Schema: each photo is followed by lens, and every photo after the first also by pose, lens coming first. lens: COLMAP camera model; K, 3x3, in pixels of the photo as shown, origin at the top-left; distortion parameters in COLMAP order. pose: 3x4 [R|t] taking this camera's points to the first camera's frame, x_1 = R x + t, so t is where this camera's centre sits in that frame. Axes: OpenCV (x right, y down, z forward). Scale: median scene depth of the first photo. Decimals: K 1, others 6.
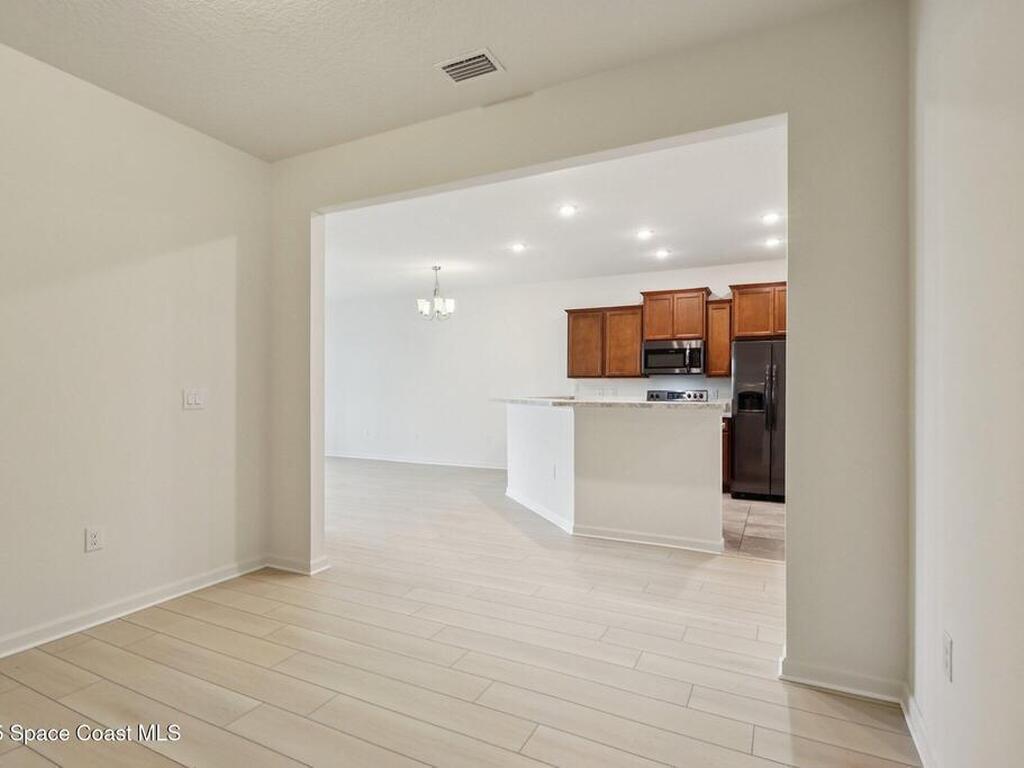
lens RADIAL K [[533.8, 0, 512.4], [0, 533.8, 391.4], [0, 0, 1]] dist [-0.001495, 0.000441]
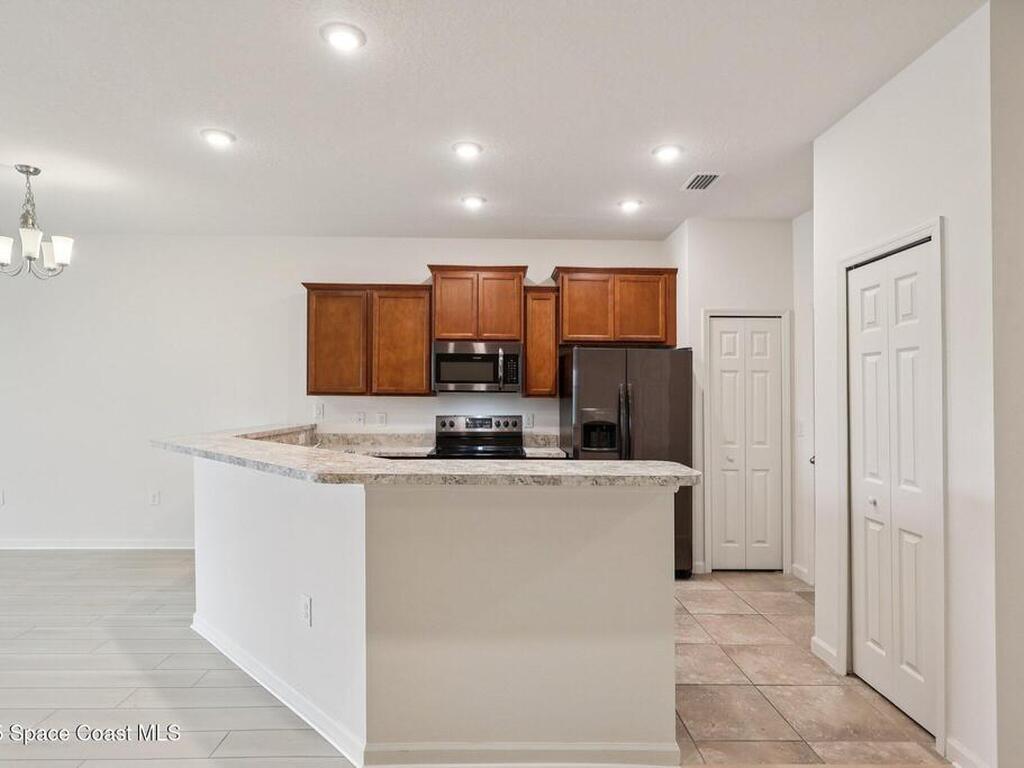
lens RADIAL K [[575.5, 0, 503.1], [0, 575.5, 391.2], [0, 0, 1]] dist [0.002907, 0.000342]
pose [[0.883916, 0.006099, 0.467605, -0.006255], [-0.002549, 0.999963, -0.008225, -0.027078], [-0.467638, 0.006078, 0.883899, 0.342958]]
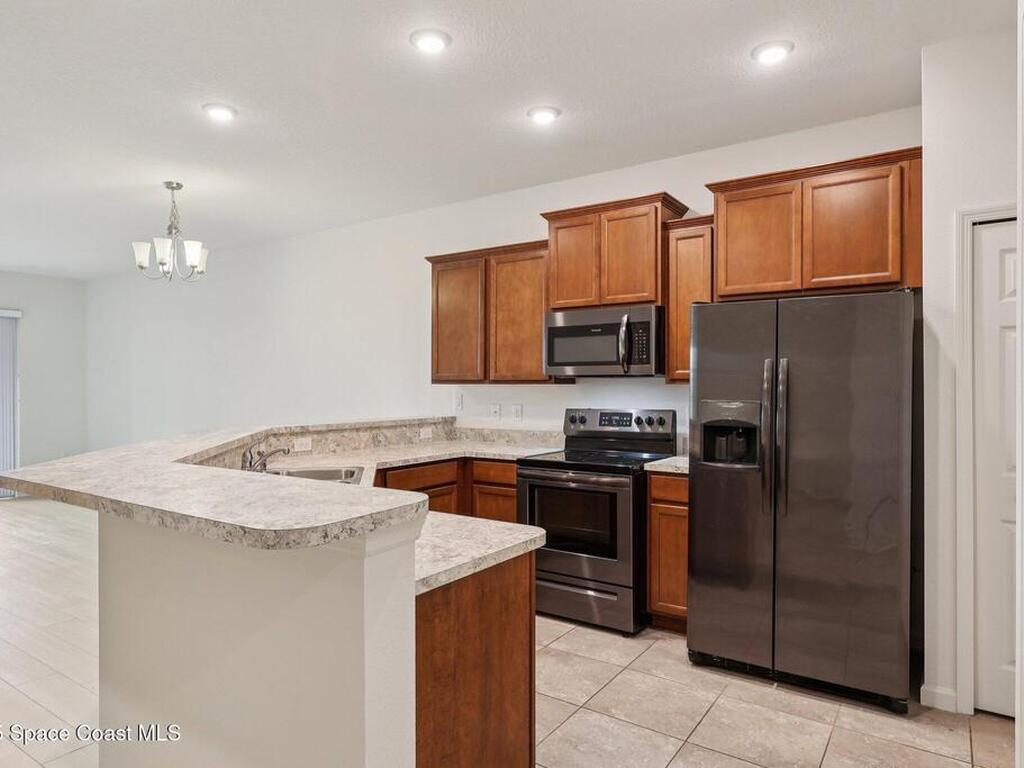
lens RADIAL K [[639.6, 0, 512.9], [0, 639.6, 388.6], [0, 0, 1]] dist [0.000349, -0.000258]
pose [[0.991557, -0.004674, -0.129588, 0.289887], [0.004998, 0.999985, 0.002175, -0.022901], [0.129576, -0.002804, 0.991566, 0.401310]]
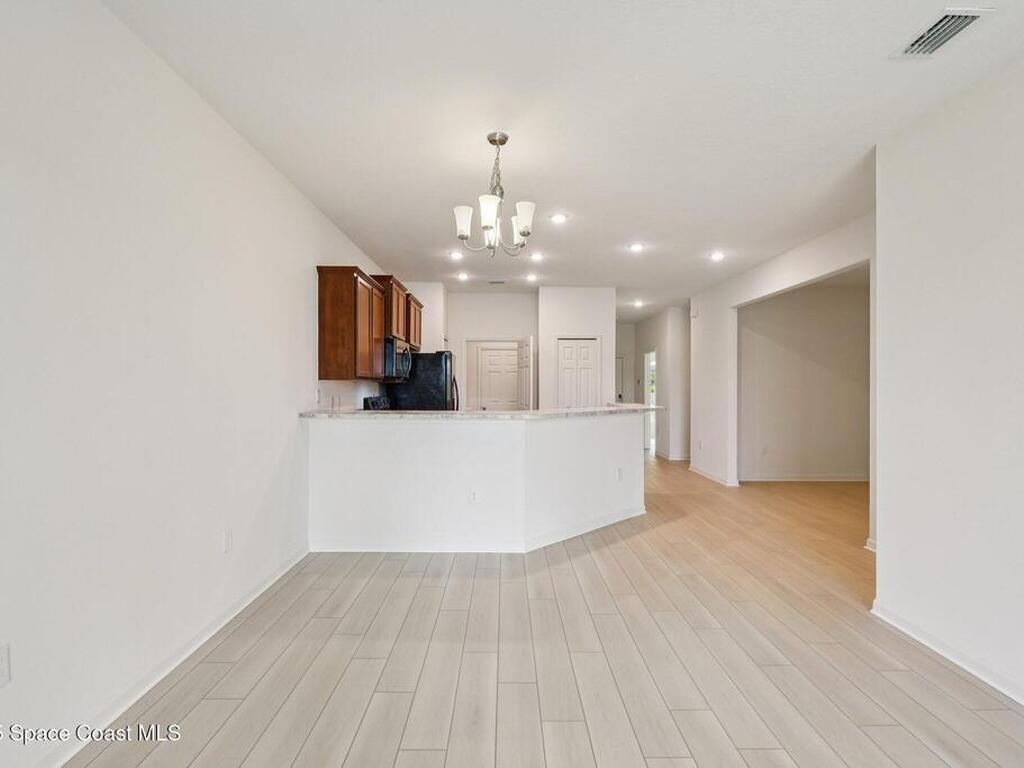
lens RADIAL K [[537.7, 0, 512.0], [0, 537.7, 384.0], [0, 0, 1]] dist [0.001820, 0.000382]
pose [[-0.464511, -0.000101, 0.885568, -0.553944], [-0.001281, 0.999999, -0.000558, -0.022740], [-0.885567, -0.001394, -0.464510, 1.208648]]
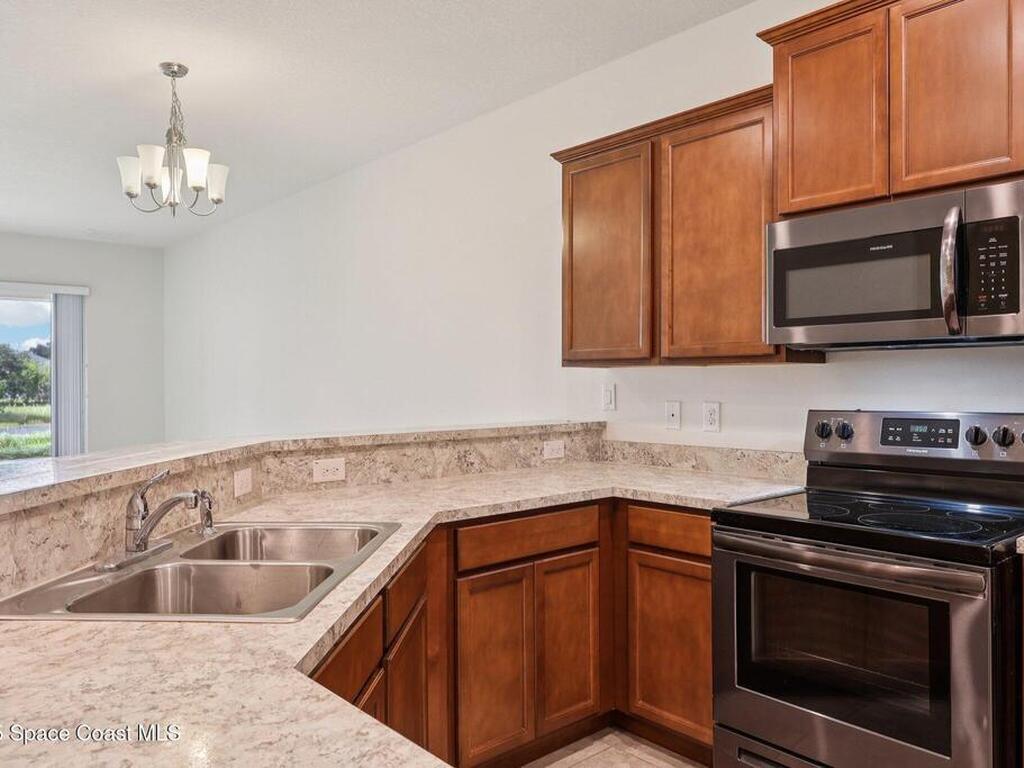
lens RADIAL K [[761.5, 0, 515.4], [0, 761.5, 383.9], [0, 0, 1]] dist [-0.000055, 0.001133]
pose [[0.931160, -0.007705, -0.364531, 0.262622], [0.008569, 0.999963, 0.000753, -0.016457], [0.364511, -0.003825, 0.931191, 0.611974]]
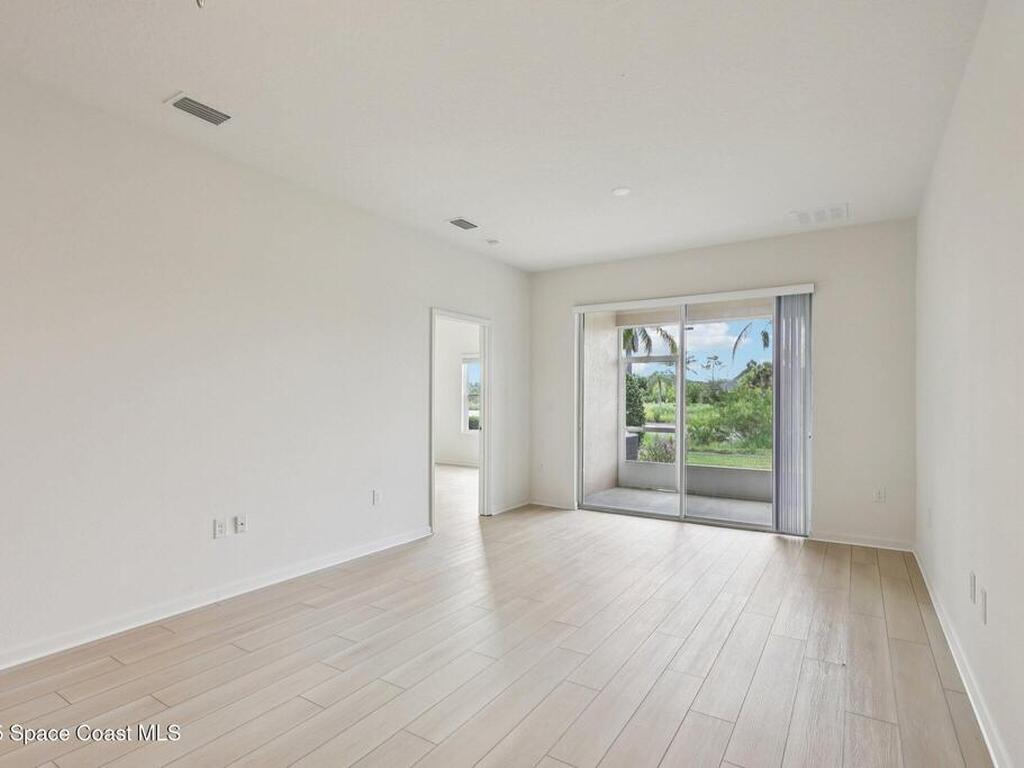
lens RADIAL K [[539.0, 0, 504.9], [0, 539.0, 391.4], [0, 0, 1]] dist [-0.001912, -0.000636]
pose [[-0.107844, -0.013953, -0.994070, -0.003615], [-0.005853, 0.999893, -0.013400, -0.011466], [0.994151, 0.004373, -0.107914, 1.120368]]
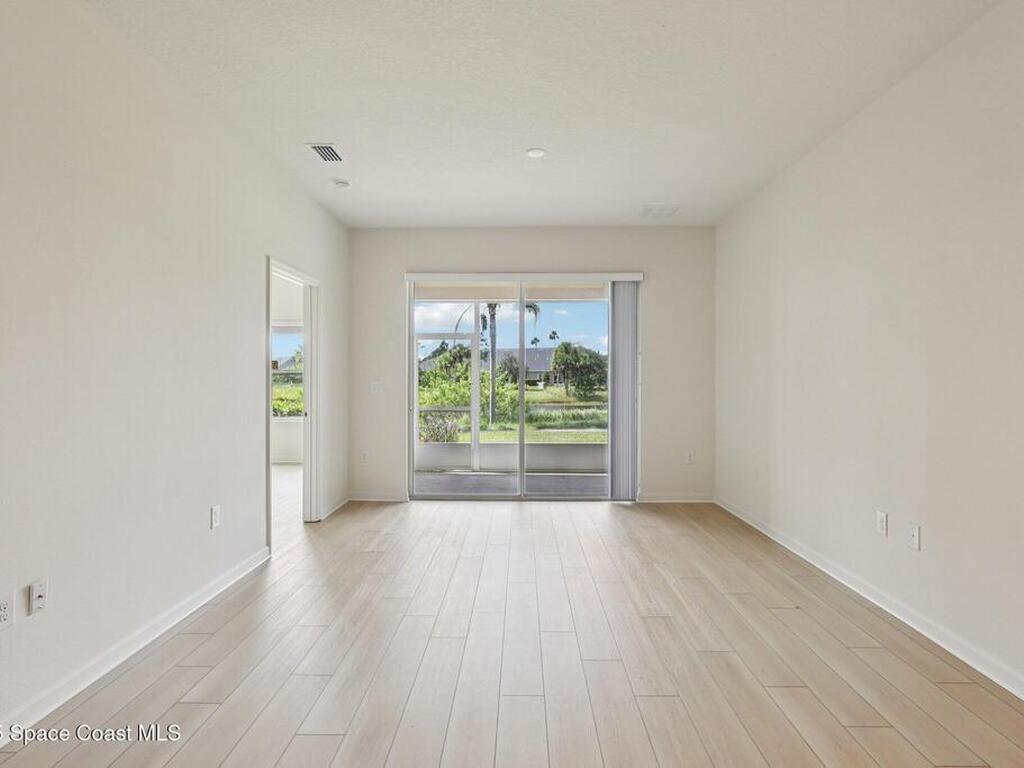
lens RADIAL K [[552.1, 0, 508.5], [0, 552.1, 377.4], [0, 0, 1]] dist [0.000402, 0.000296]
pose [[0.433152, -0.002460, -0.901317, -0.106257], [-0.001613, 0.999993, -0.003504, -0.008973], [0.901319, 0.002972, 0.433145, 0.916884]]
